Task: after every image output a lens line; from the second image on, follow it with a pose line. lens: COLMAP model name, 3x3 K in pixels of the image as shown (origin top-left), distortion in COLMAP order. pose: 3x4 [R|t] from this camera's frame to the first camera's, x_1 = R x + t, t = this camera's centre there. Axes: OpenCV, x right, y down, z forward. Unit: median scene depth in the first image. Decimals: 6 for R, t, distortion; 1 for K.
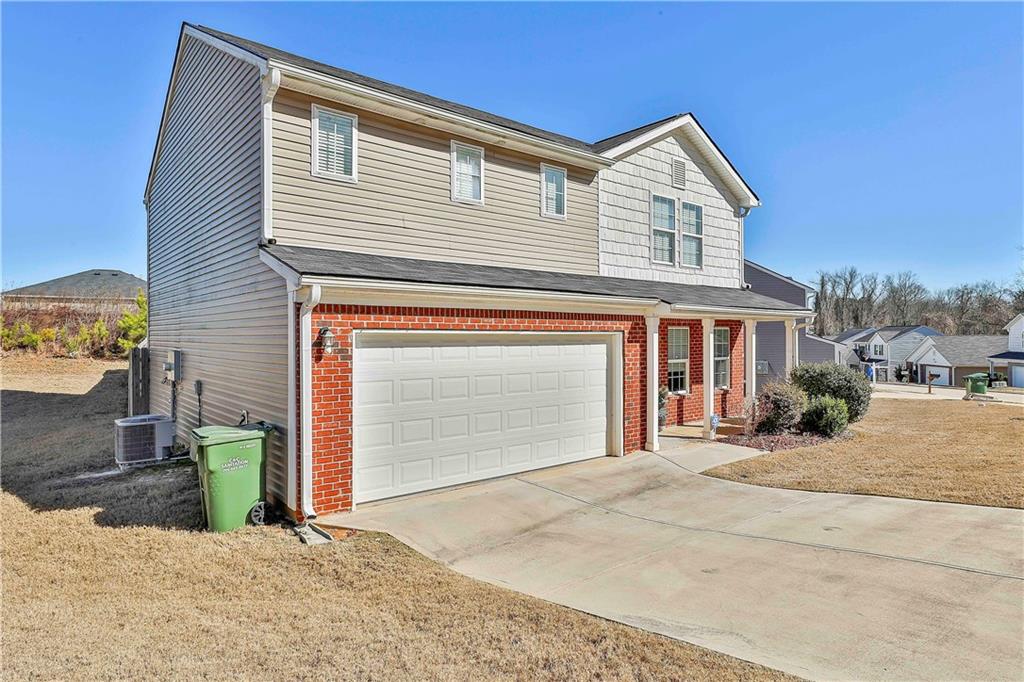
lens RADIAL K [[589.6, 0, 512.0], [0, 589.6, 341.0], [0, 0, 1]] dist [-0.034088, 0.000252]
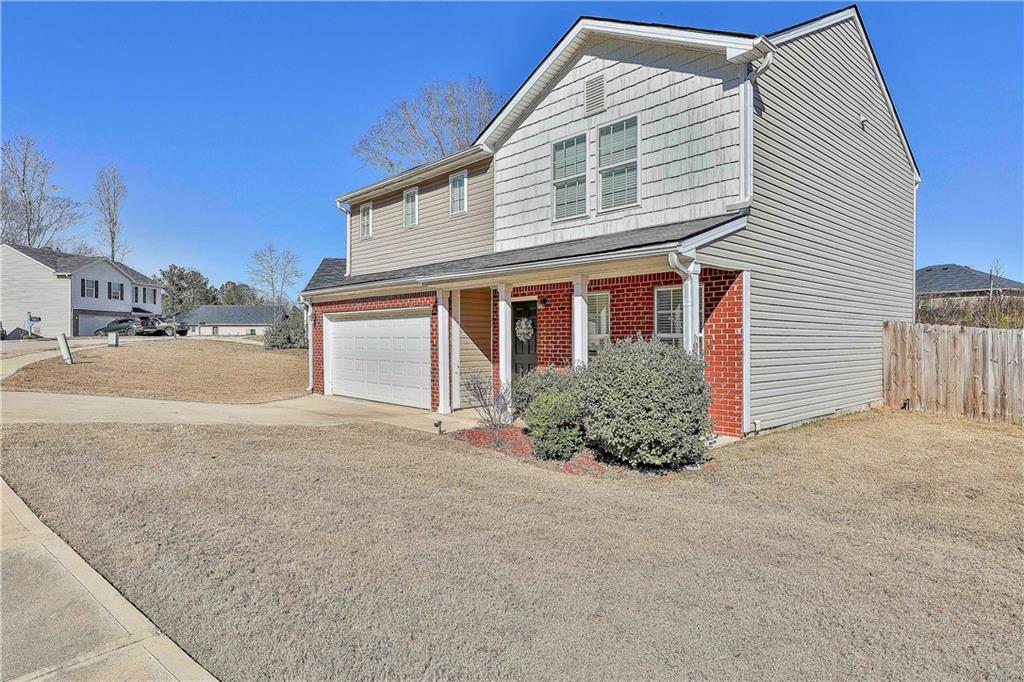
lens RADIAL K [[589.6, 0, 512.0], [0, 589.6, 341.0], [0, 0, 1]] dist [-0.034088, 0.000252]
pose [[0.048860, 0.007906, -0.998774, 1.180145], [-0.003812, 0.999963, 0.007729, 0.038405], [0.998798, 0.003429, 0.048888, 0.954531]]
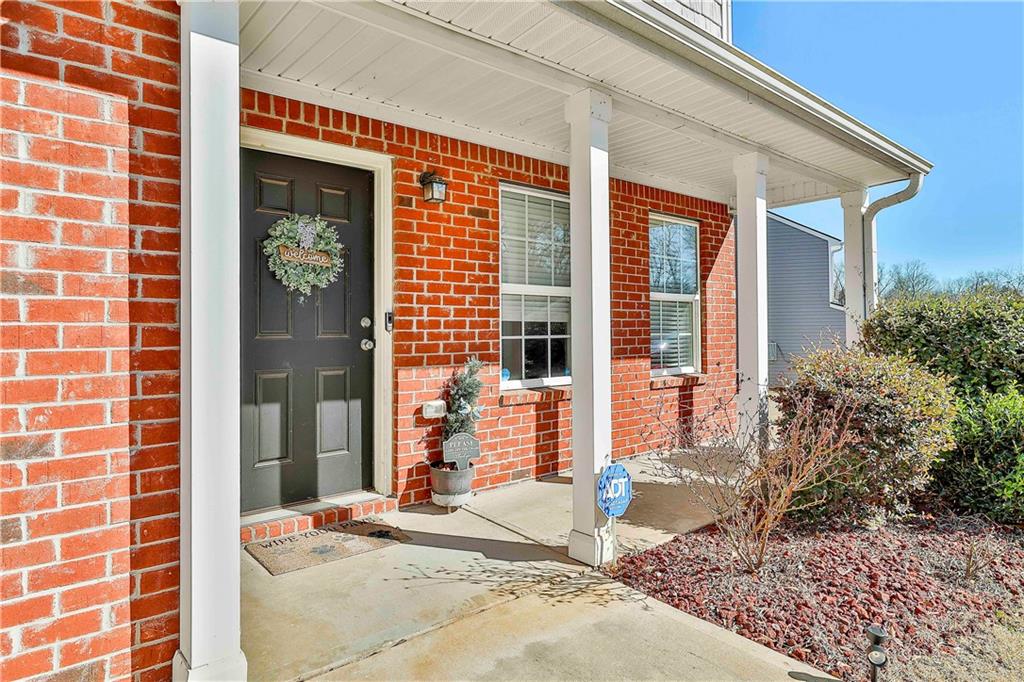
lens RADIAL K [[600.2, 0, 525.1], [0, 600.2, 327.4], [0, 0, 1]] dist [-0.000018, 0.000119]
pose [[0.999672, -0.005085, 0.025082, 0.294998], [0.005477, 0.999864, -0.015563, 0.068031], [-0.024999, 0.015696, 0.999564, 0.724608]]
